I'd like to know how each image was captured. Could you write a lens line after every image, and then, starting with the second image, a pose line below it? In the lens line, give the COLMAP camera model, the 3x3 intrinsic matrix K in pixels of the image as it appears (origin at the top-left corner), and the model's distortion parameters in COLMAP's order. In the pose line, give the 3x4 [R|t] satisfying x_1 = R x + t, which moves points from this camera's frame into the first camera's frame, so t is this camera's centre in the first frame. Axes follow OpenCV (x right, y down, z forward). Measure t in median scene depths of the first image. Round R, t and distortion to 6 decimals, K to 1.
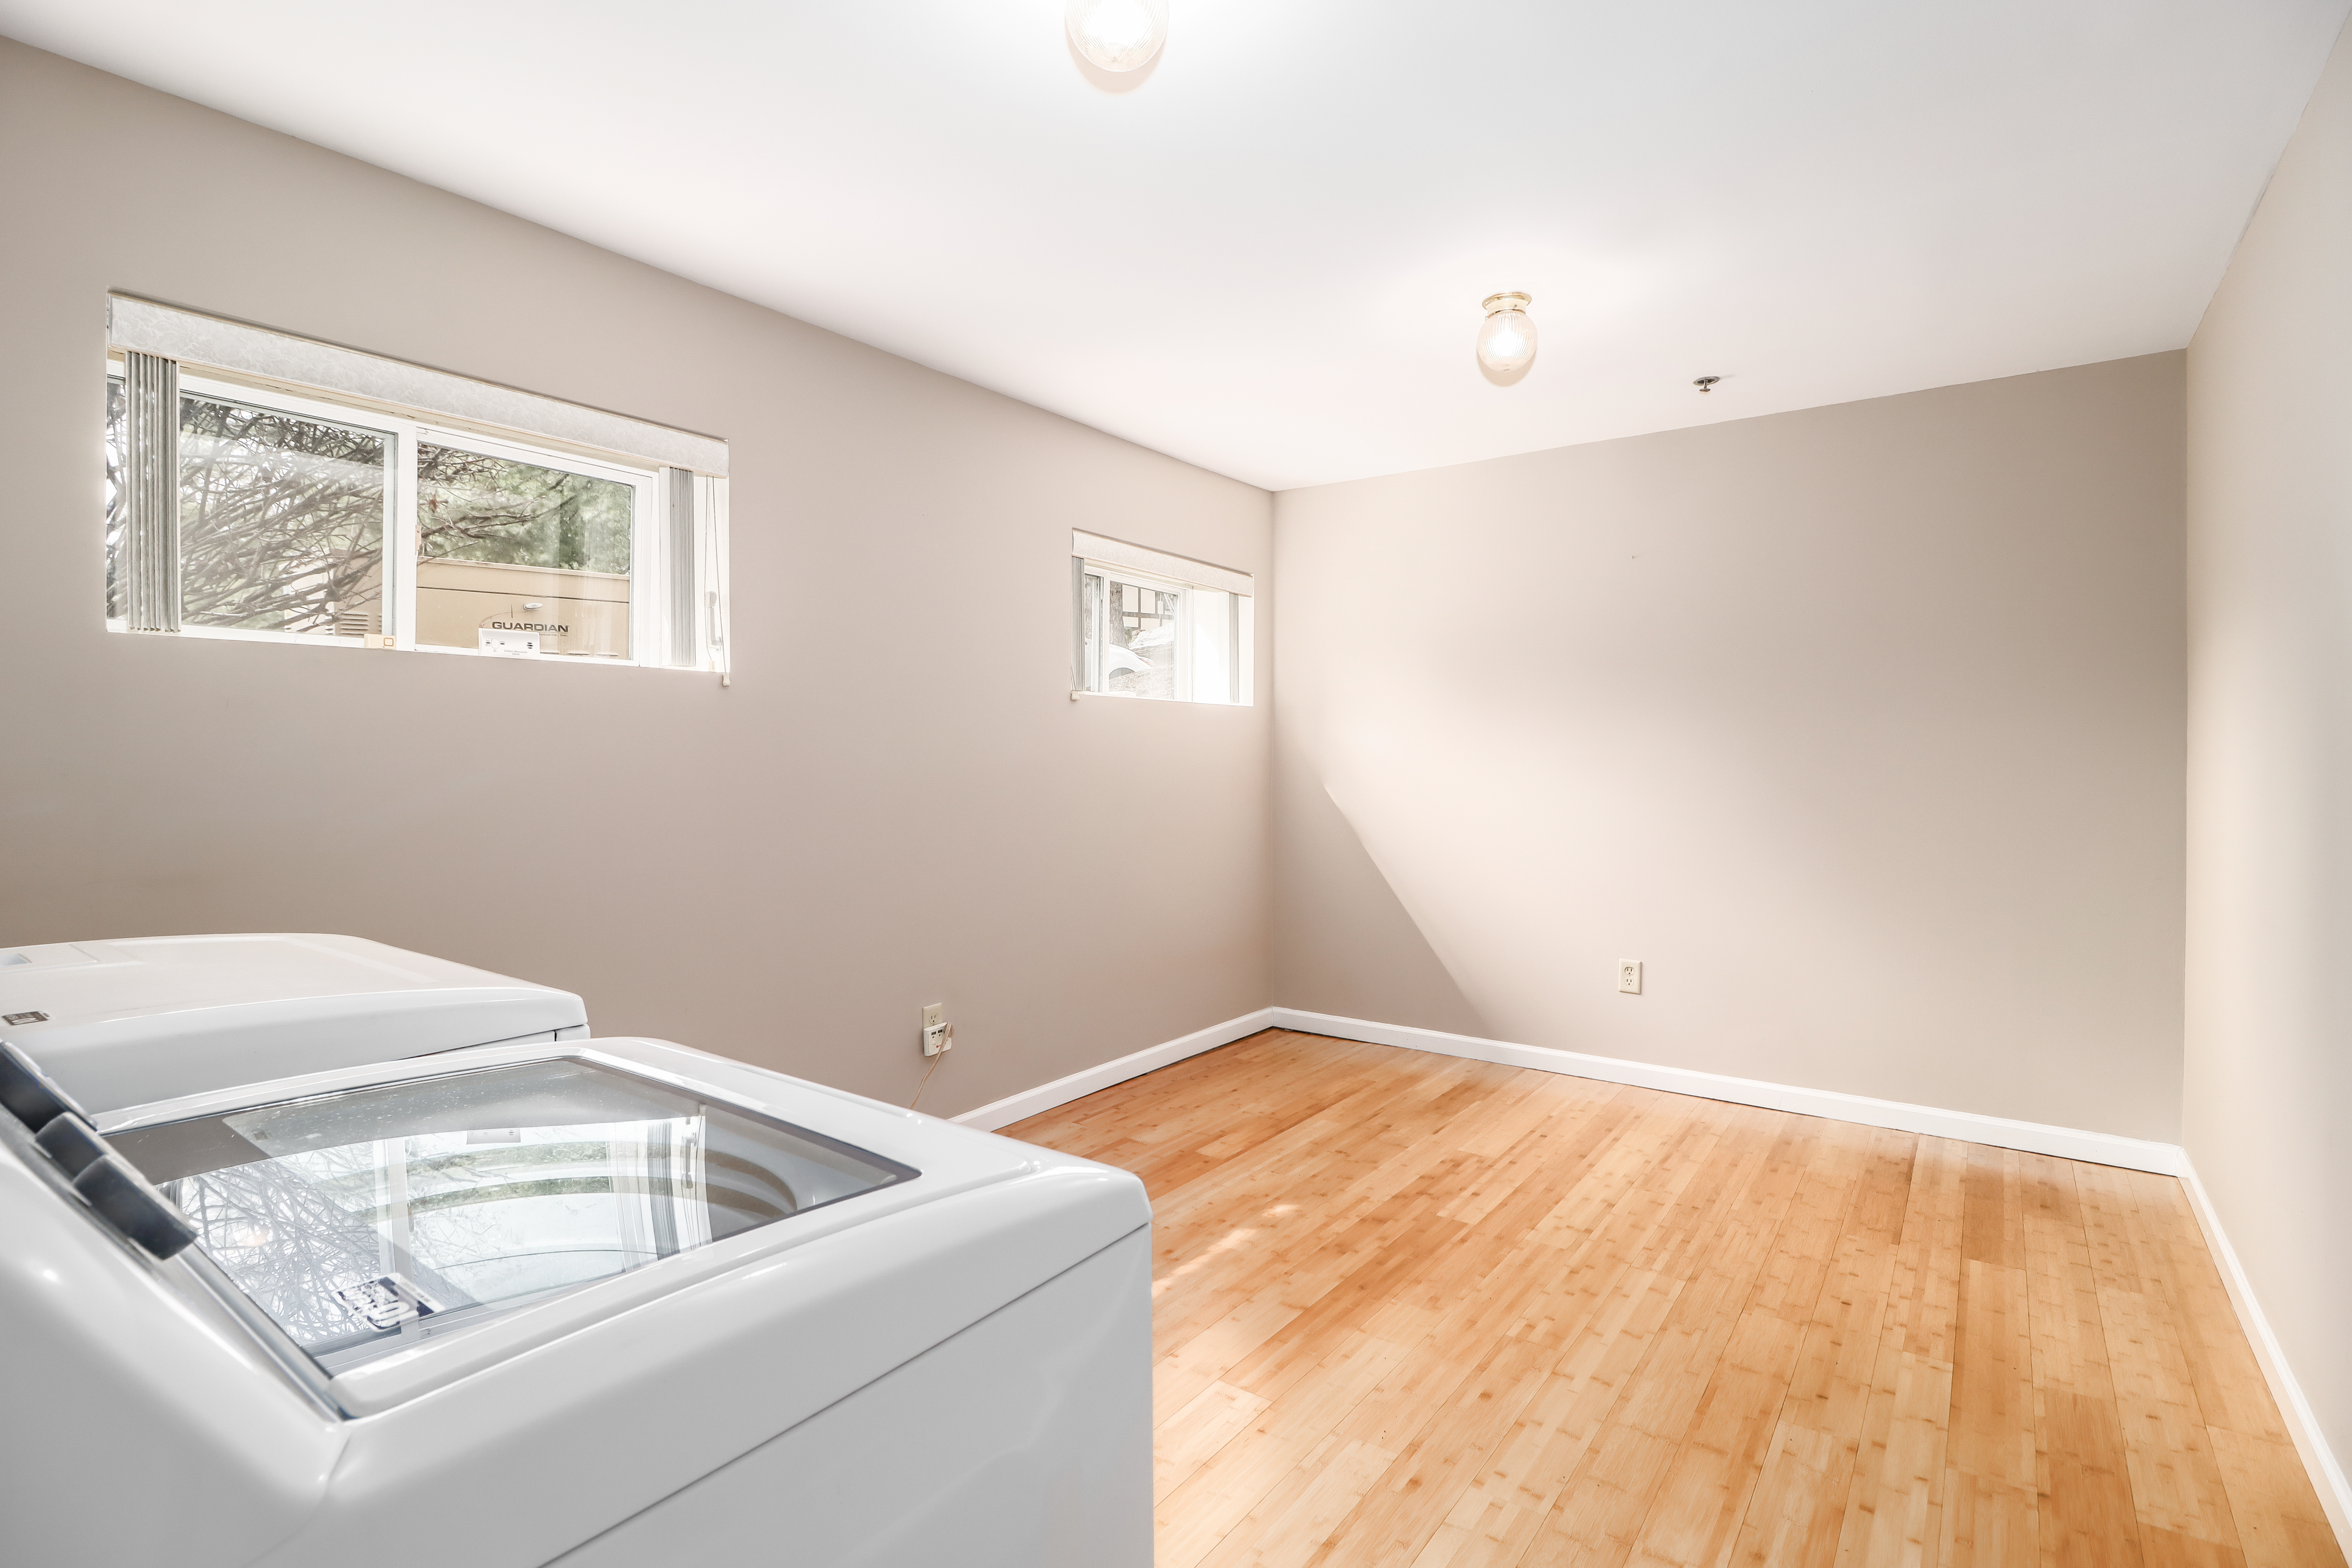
lens RADIAL K [[1084.7, 0, 1176.0], [0, 1084.7, 784.0], [0, 0, 1]] dist [-0.046017, 0.000070]
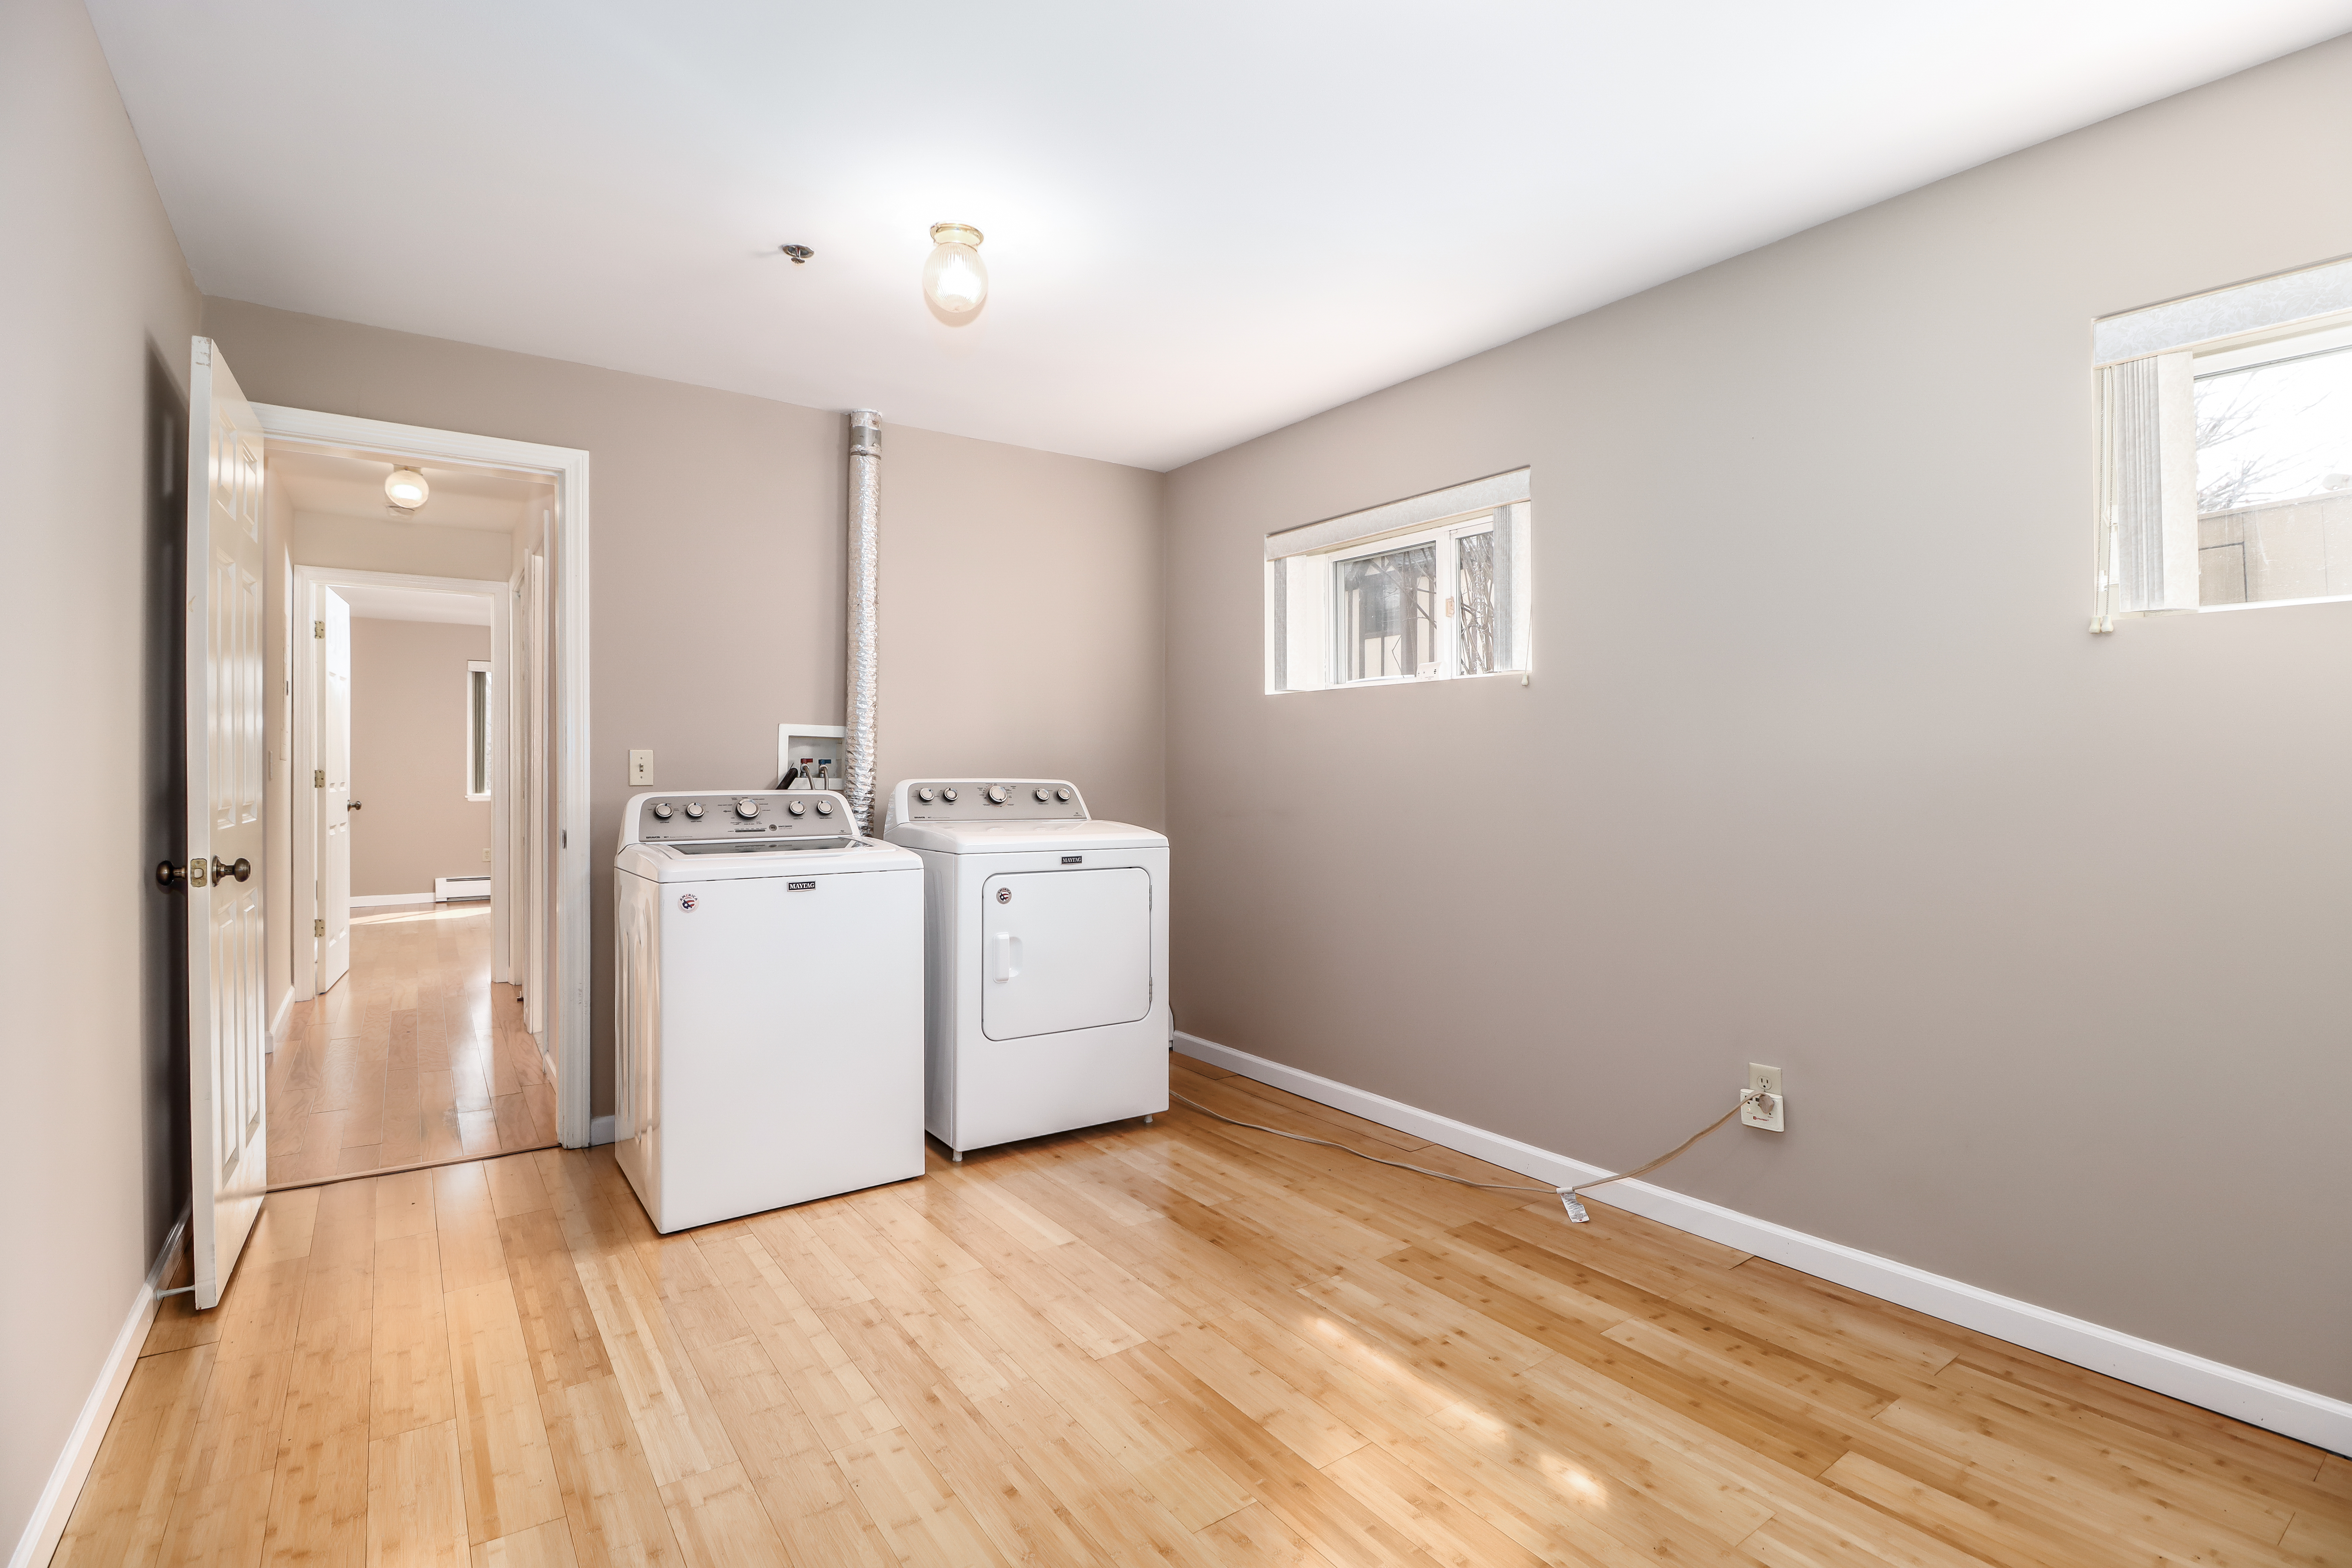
lens RADIAL K [[1103.1, 0, 1175.2], [0, 1103.1, 768.8], [0, 0, 1]] dist [0.002987, -0.013613]
pose [[-0.302833, 0.004091, -0.953035, 0.981058], [-0.017827, 0.999792, 0.009956, -0.012753], [0.952877, 0.020005, -0.302697, 1.244048]]
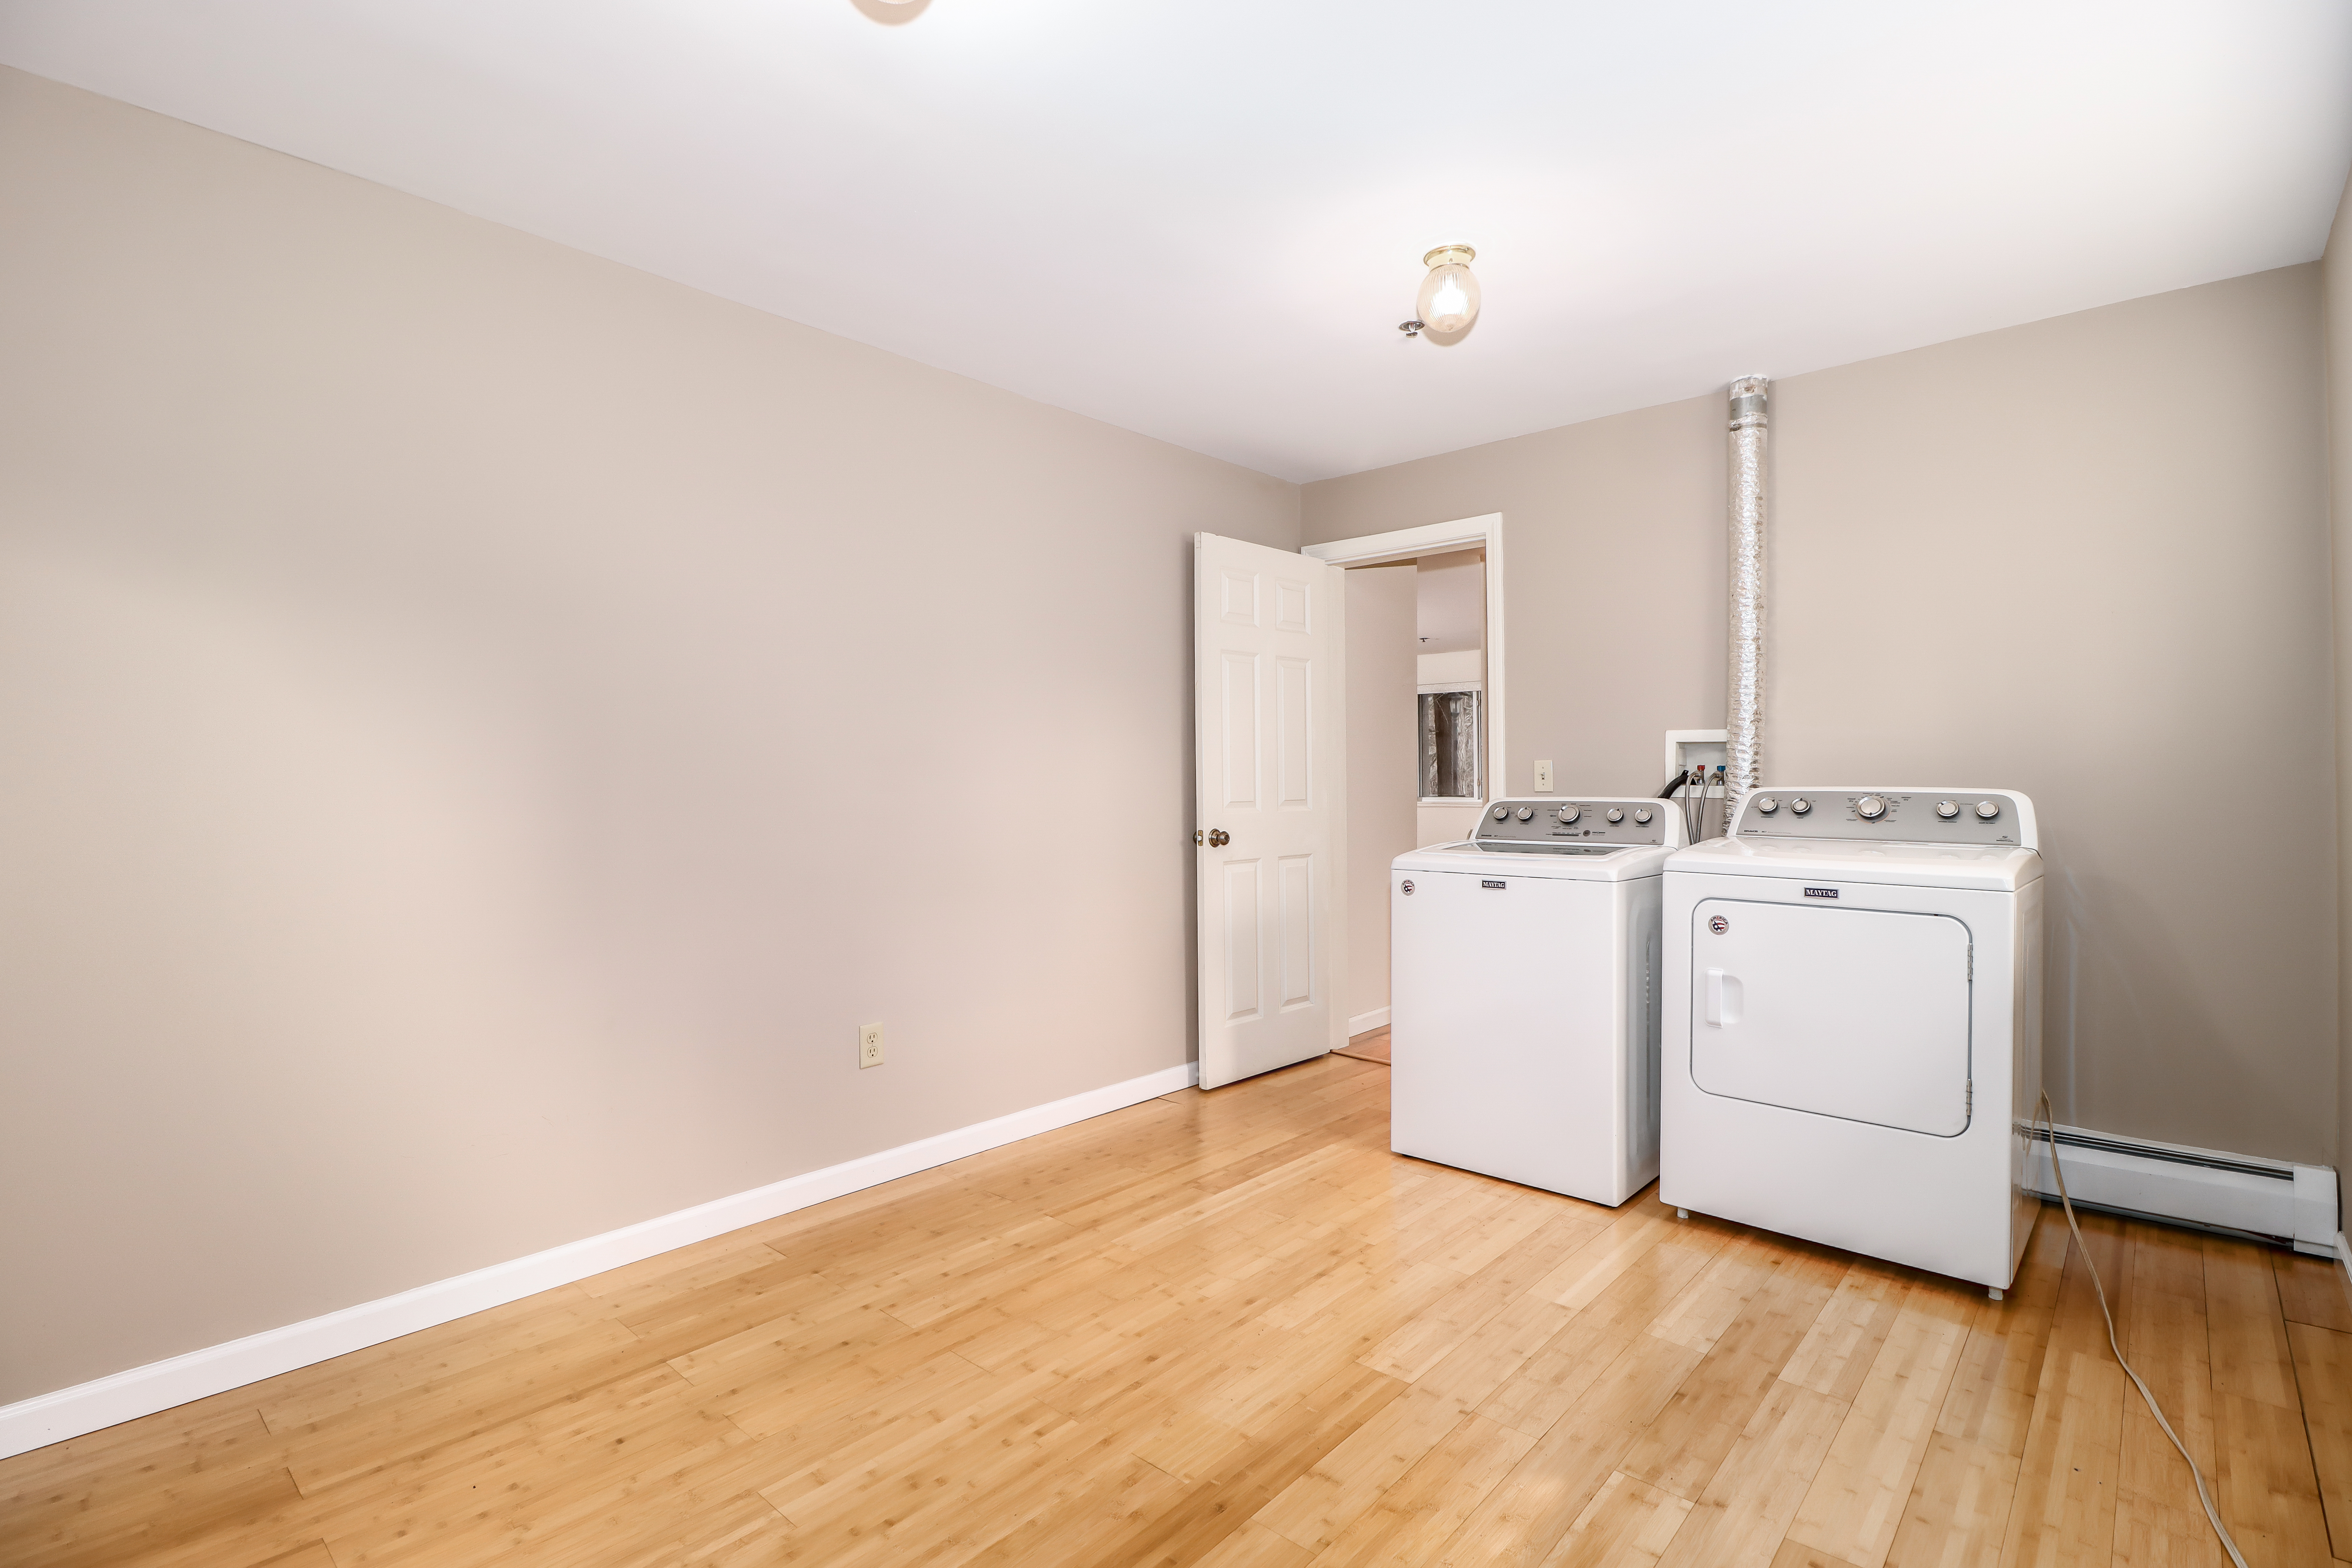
lens RADIAL K [[1103.1, 0, 1175.2], [0, 1103.1, 768.8], [0, 0, 1]] dist [0.002987, -0.013613]
pose [[-0.995710, 0.009668, 0.092020, 0.145143], [0.010461, 0.999912, 0.008141, -0.017602], [-0.091933, 0.009068, -0.995724, 1.877811]]
